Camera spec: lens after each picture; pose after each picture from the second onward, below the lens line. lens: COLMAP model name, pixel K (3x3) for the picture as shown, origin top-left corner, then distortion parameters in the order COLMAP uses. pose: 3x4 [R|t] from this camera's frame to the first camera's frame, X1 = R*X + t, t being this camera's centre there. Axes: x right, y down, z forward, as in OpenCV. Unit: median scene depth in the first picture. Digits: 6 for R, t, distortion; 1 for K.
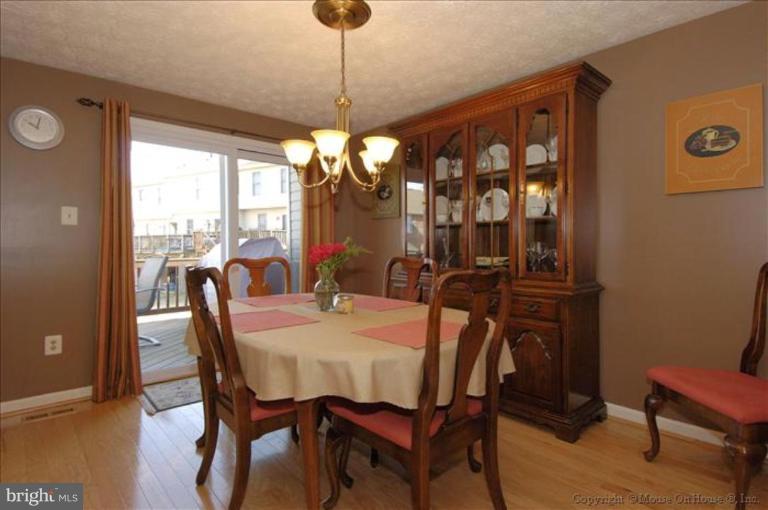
lens RADIAL K [[396.9, 0, 383.9], [0, 396.9, 246.6], [0, 0, 1]] dist [-0.002410, -0.000449]
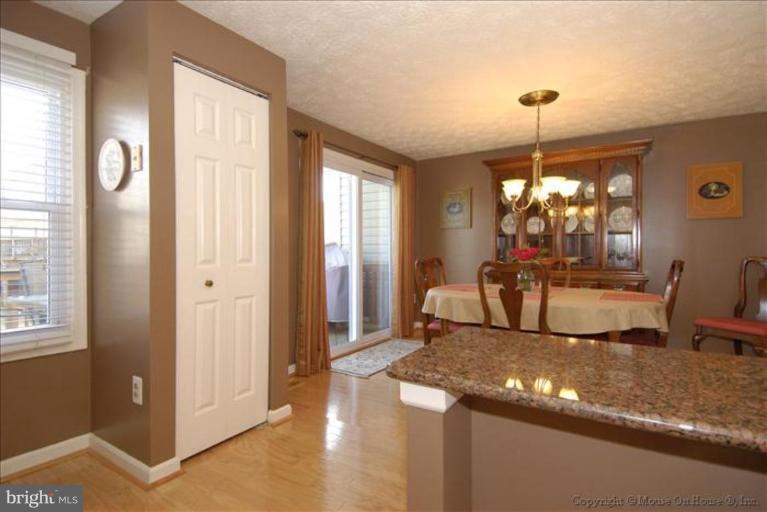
lens RADIAL K [[412.2, 0, 381.5], [0, 412.2, 253.6], [0, 0, 1]] dist [0.001122, 0.000090]
pose [[0.969237, -0.002271, 0.246117, -0.799063], [0.001498, 0.999993, 0.003327, 0.004868], [-0.246123, -0.002856, 0.969234, -0.312894]]
